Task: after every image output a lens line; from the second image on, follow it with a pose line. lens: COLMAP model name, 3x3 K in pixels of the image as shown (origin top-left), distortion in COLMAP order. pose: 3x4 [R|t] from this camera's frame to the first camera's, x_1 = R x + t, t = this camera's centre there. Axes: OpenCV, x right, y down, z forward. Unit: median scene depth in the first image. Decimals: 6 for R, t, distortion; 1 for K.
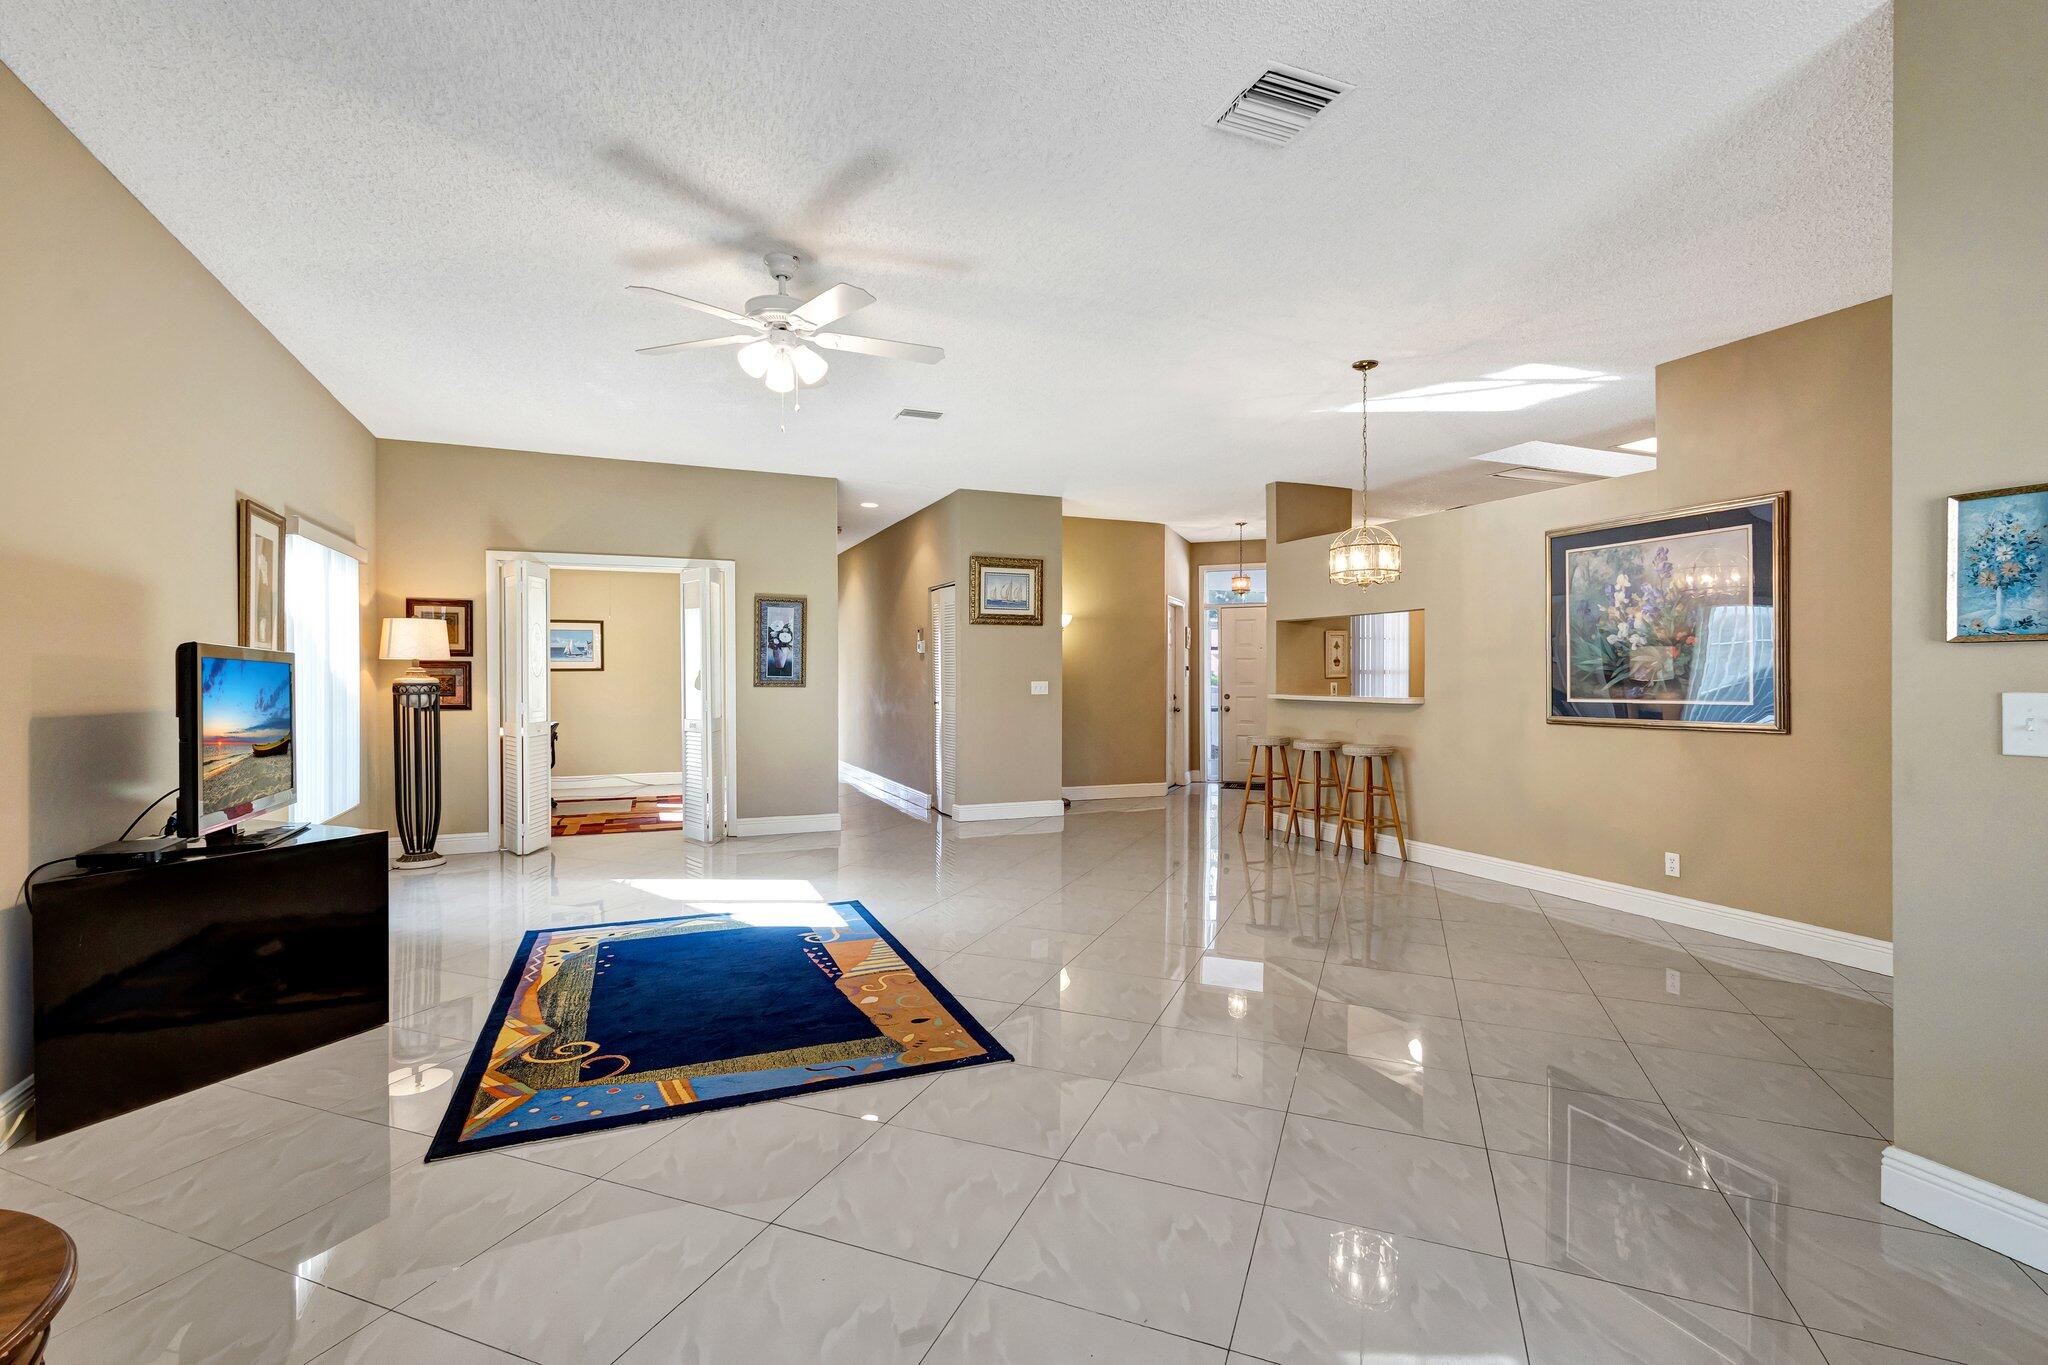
lens RADIAL K [[939.8, 0, 1029.8], [0, 939.8, 673.3], [0, 0, 1]] dist [0.013804, -0.002739]
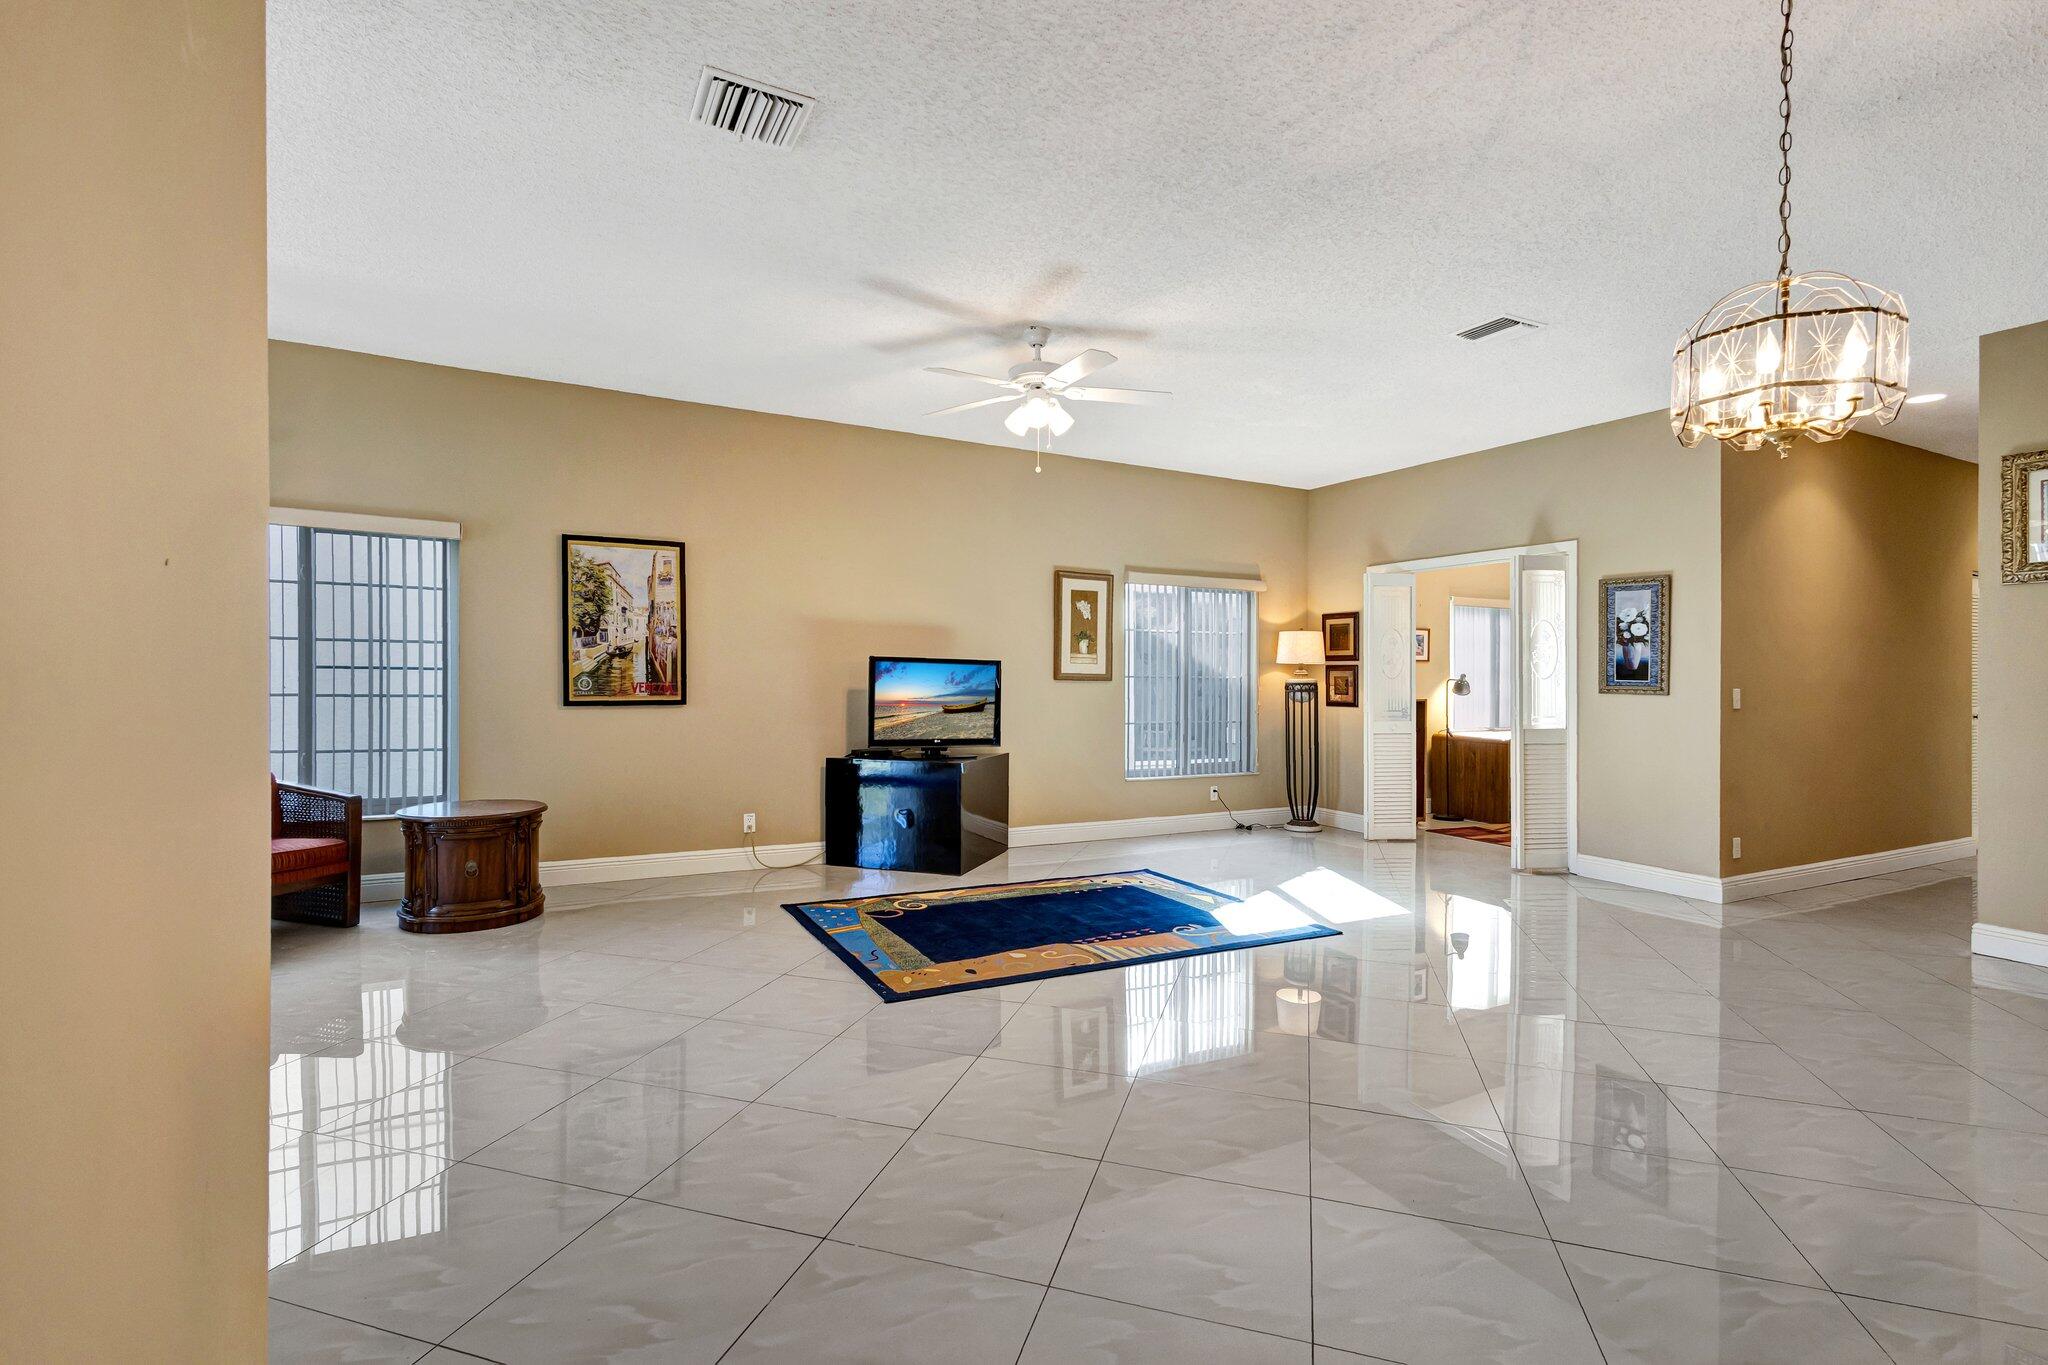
lens RADIAL K [[939.8, 0, 1011.7], [0, 939.8, 680.3], [0, 0, 1]] dist [0.013804, -0.002739]
pose [[0.079528, 0.006436, -0.996812, 0.668520], [-0.006368, 0.999962, 0.005948, 0.002652], [0.996812, 0.005875, 0.079566, 0.617165]]
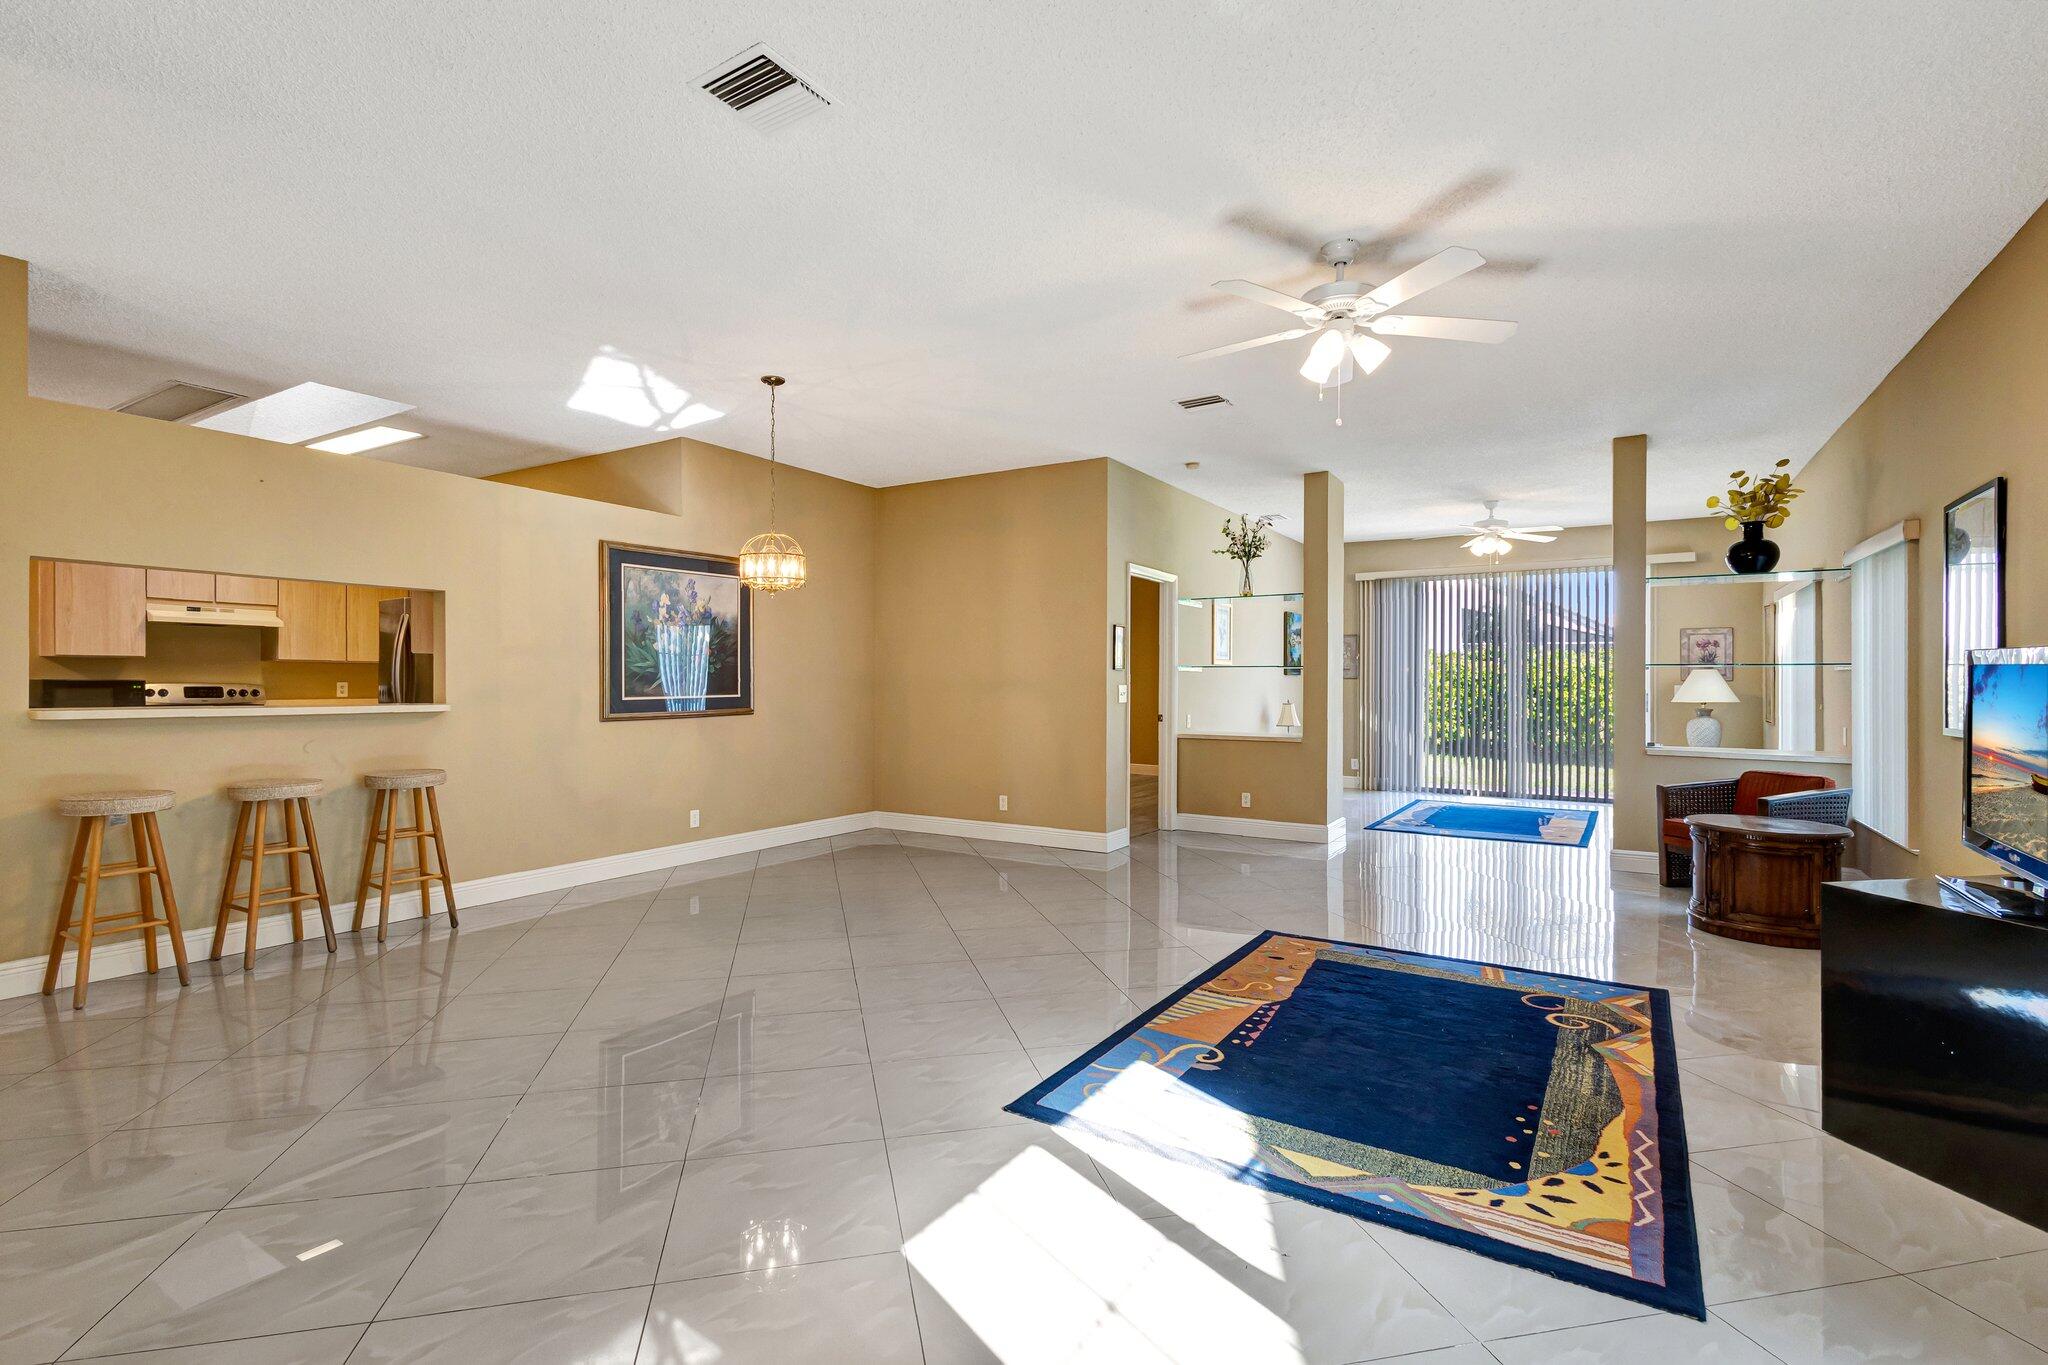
lens RADIAL K [[939.8, 0, 1011.8], [0, 939.8, 664.8], [0, 0, 1]] dist [0.013804, -0.002739]
pose [[-0.560496, 0.013227, 0.828051, -0.615701], [-0.009156, 0.999712, -0.022167, 0.008899], [-0.828106, -0.020006, -0.560214, 1.285916]]
